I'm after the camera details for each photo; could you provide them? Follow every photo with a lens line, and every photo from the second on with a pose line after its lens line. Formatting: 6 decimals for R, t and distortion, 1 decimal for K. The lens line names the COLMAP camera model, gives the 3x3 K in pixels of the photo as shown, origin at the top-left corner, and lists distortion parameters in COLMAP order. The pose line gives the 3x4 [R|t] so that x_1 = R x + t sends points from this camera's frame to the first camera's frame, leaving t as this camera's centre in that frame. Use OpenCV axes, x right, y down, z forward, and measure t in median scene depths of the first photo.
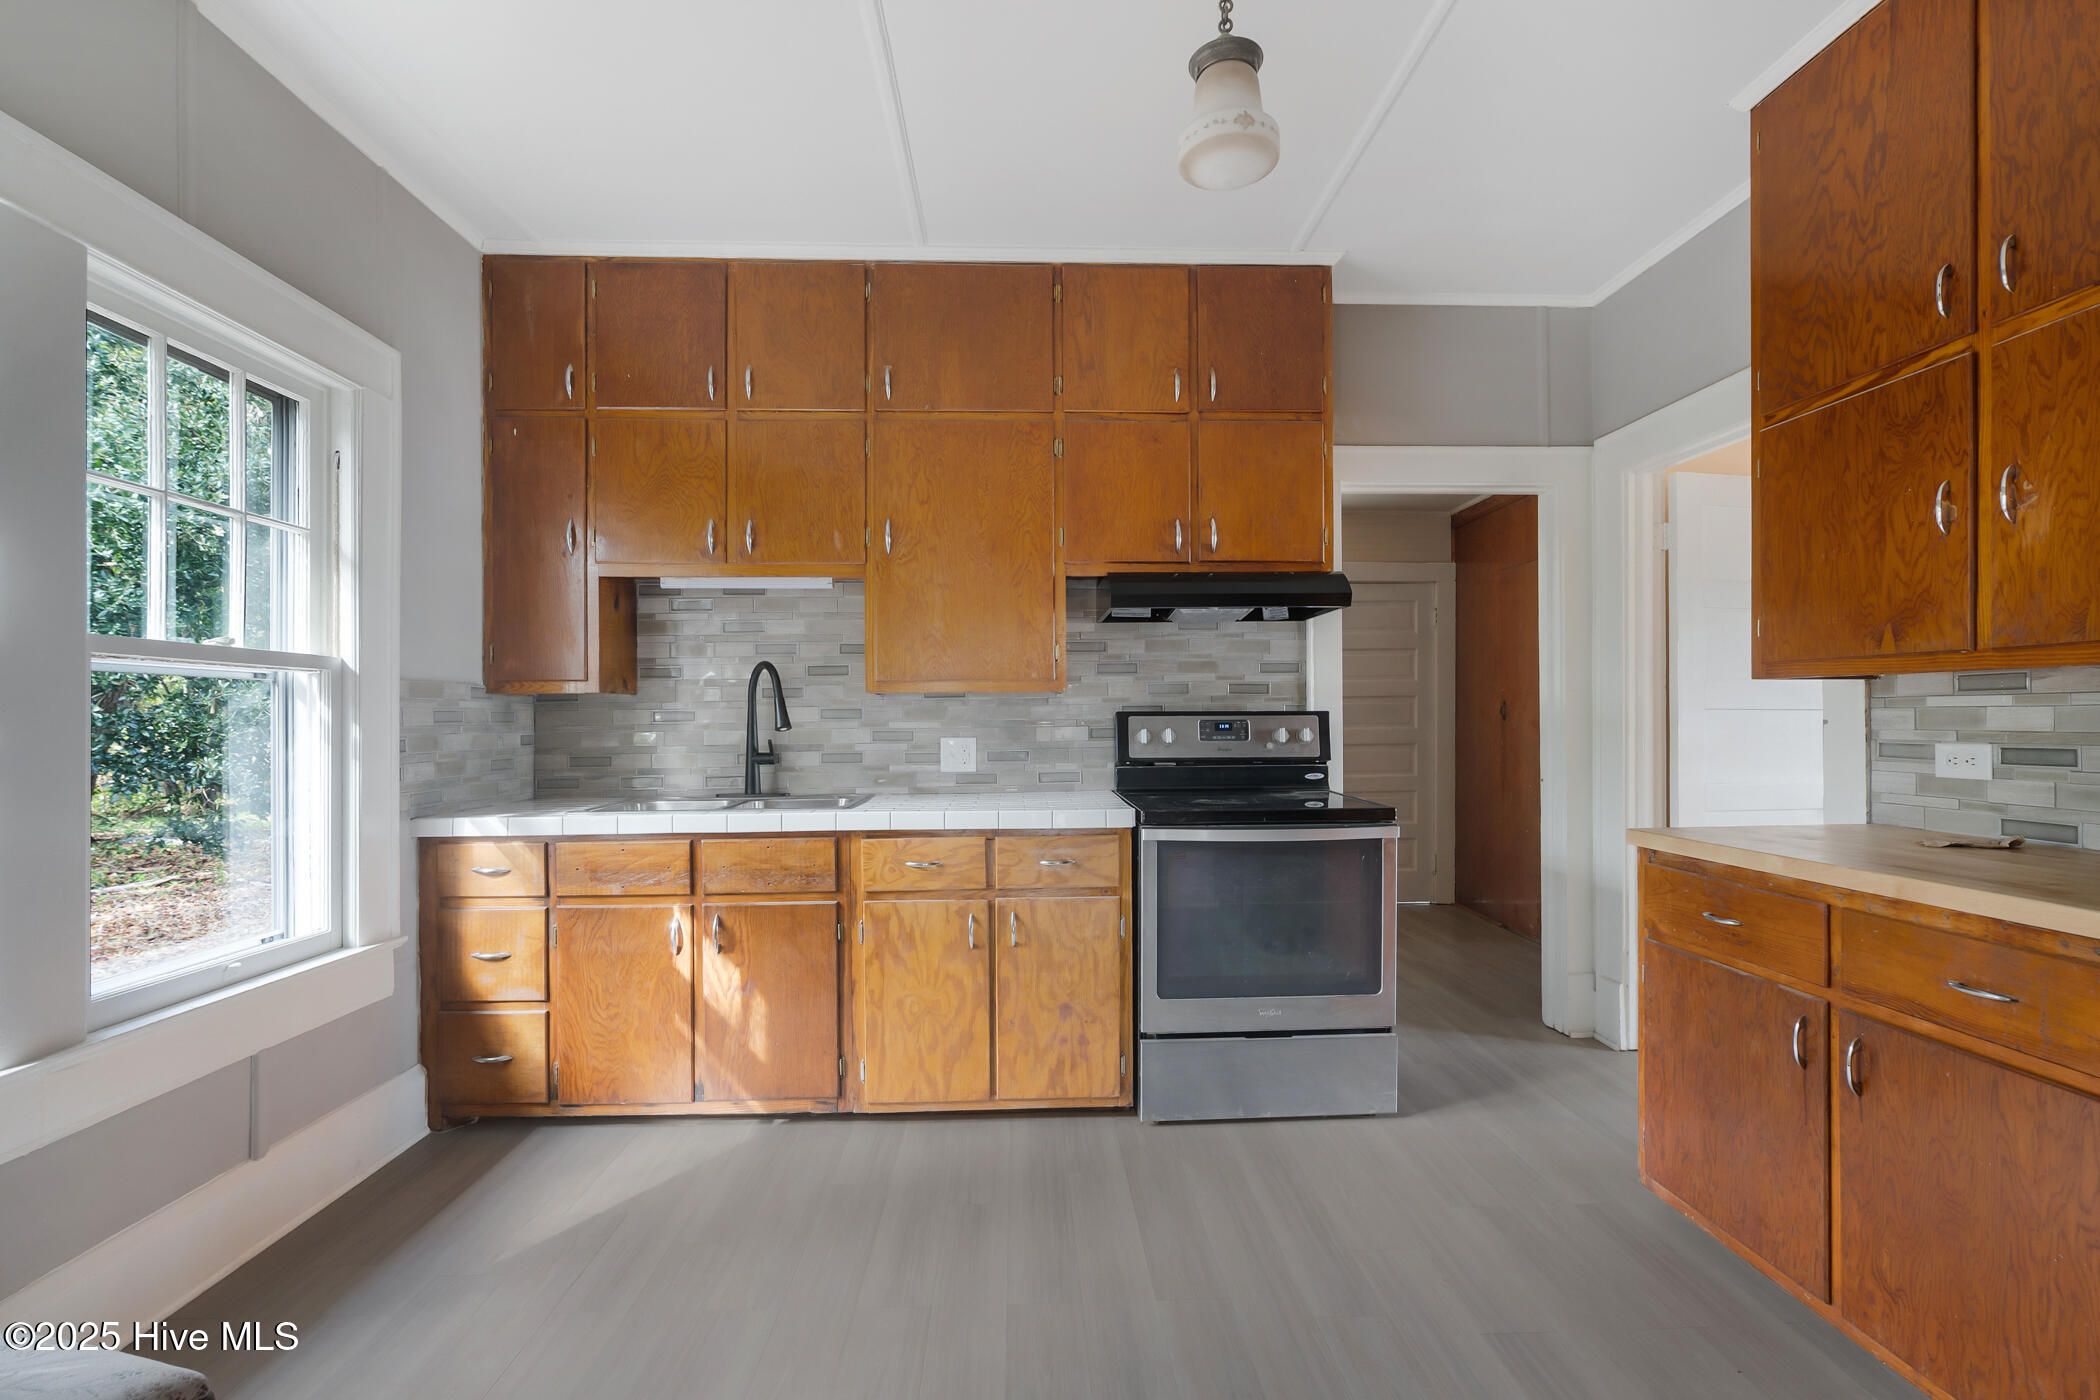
lens RADIAL K [[954.8, 0, 1051.0], [0, 954.8, 723.8], [0, 0, 1]] dist [-0.001604, -0.000046]
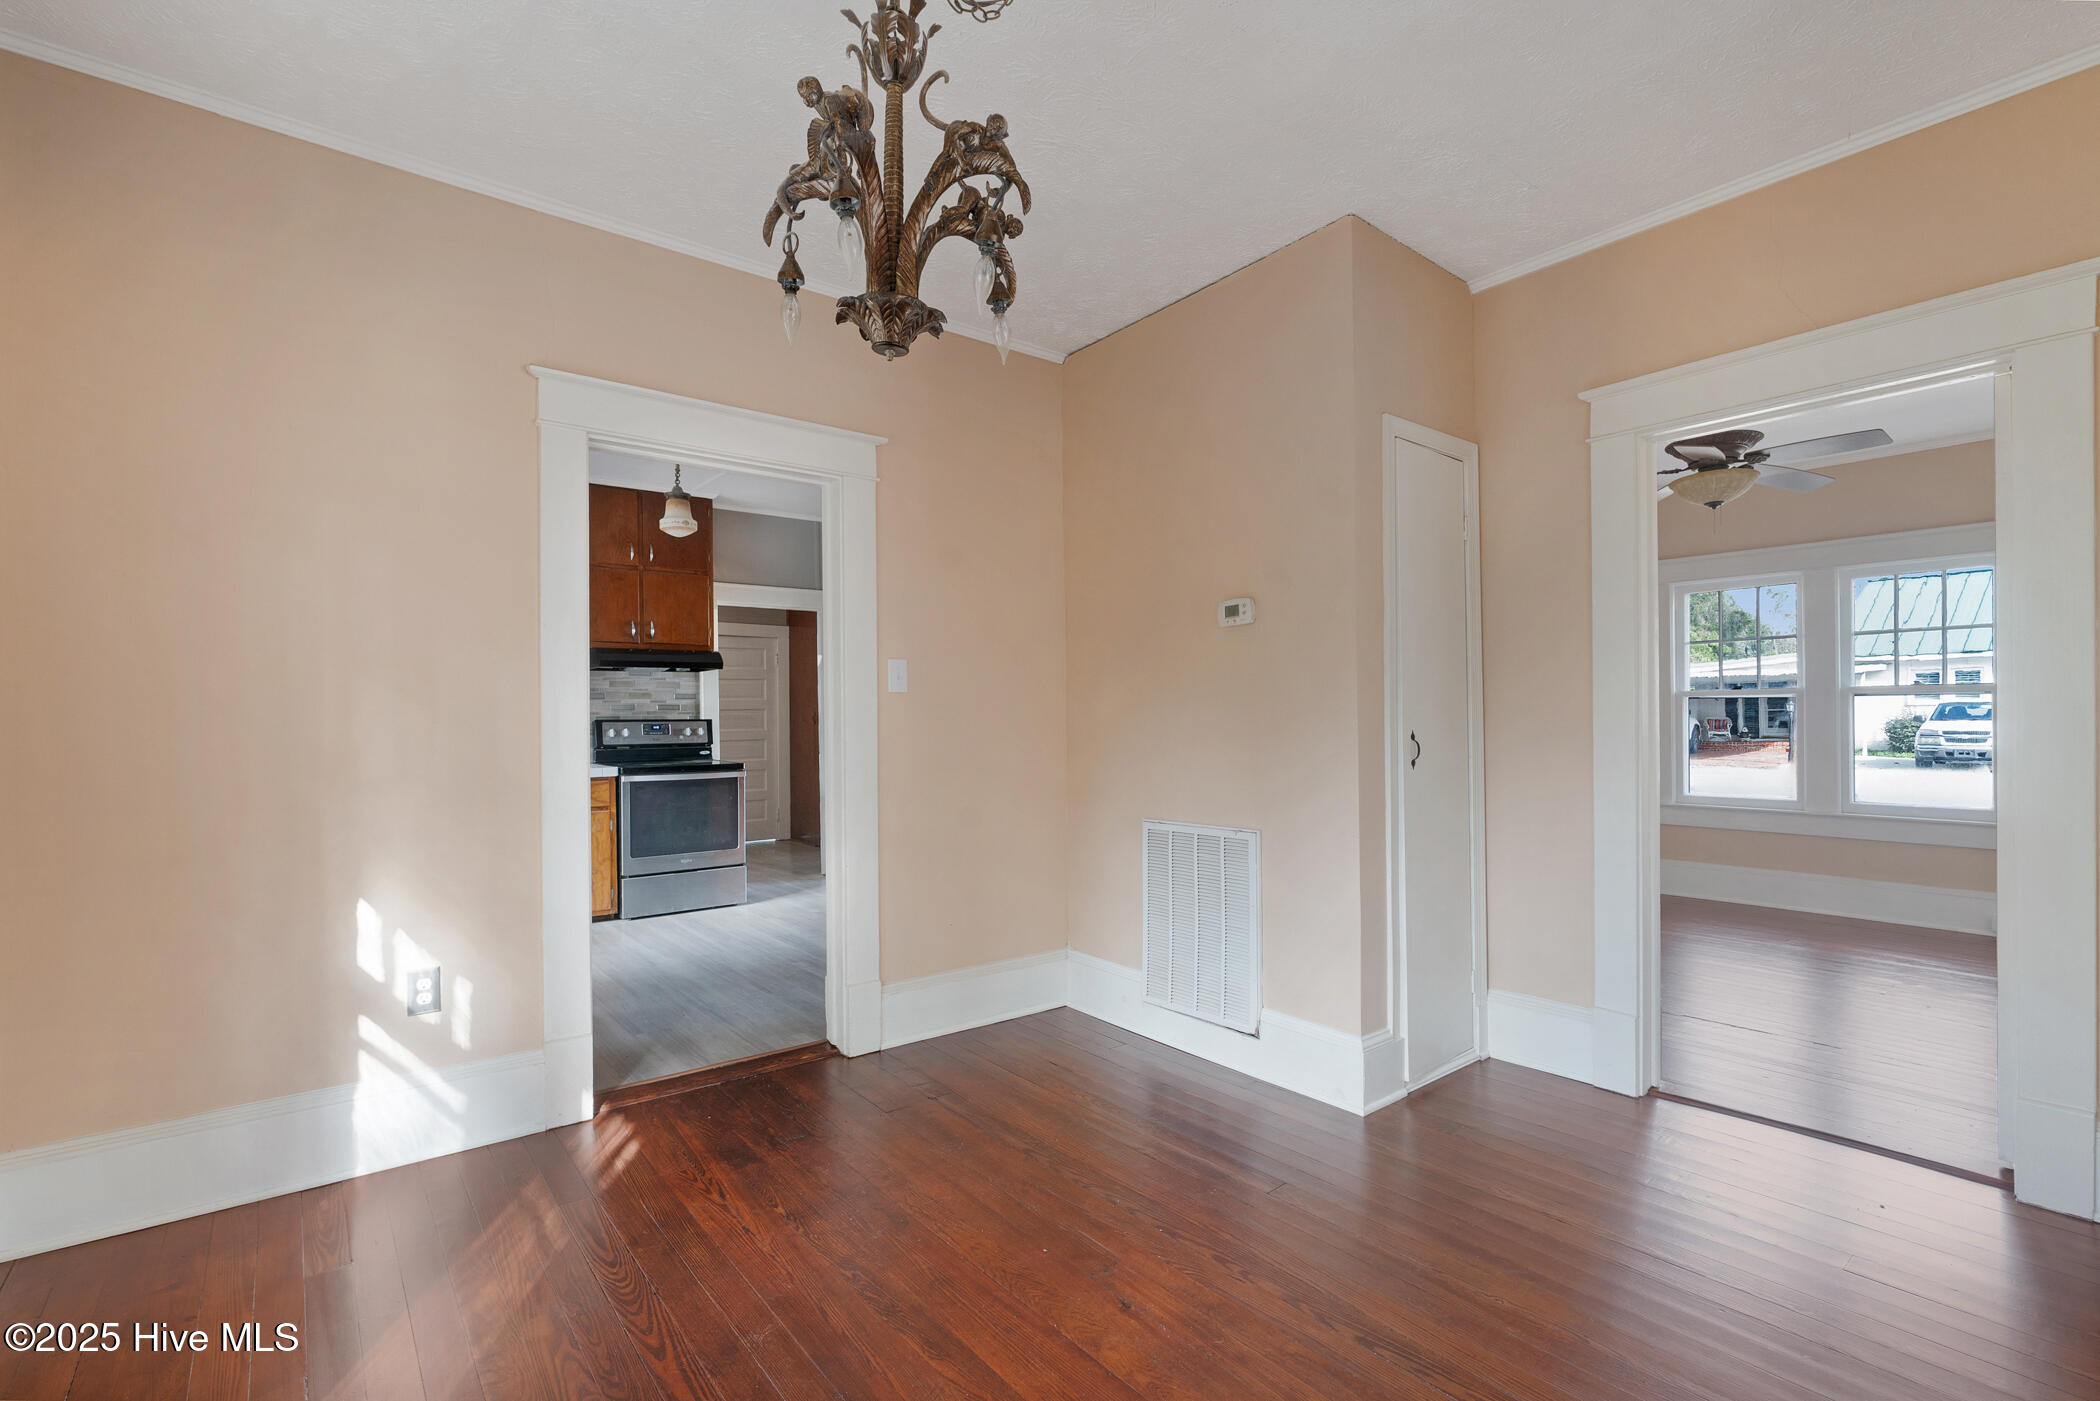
lens RADIAL K [[954.8, 0, 1051.0], [0, 954.8, 724.3], [0, 0, 1]] dist [-0.001604, -0.000046]
pose [[0.806275, -0.005605, 0.591514, -0.314177], [0.008061, 0.999966, -0.001513, 0.005757], [-0.591485, 0.005988, 0.806293, -1.015124]]
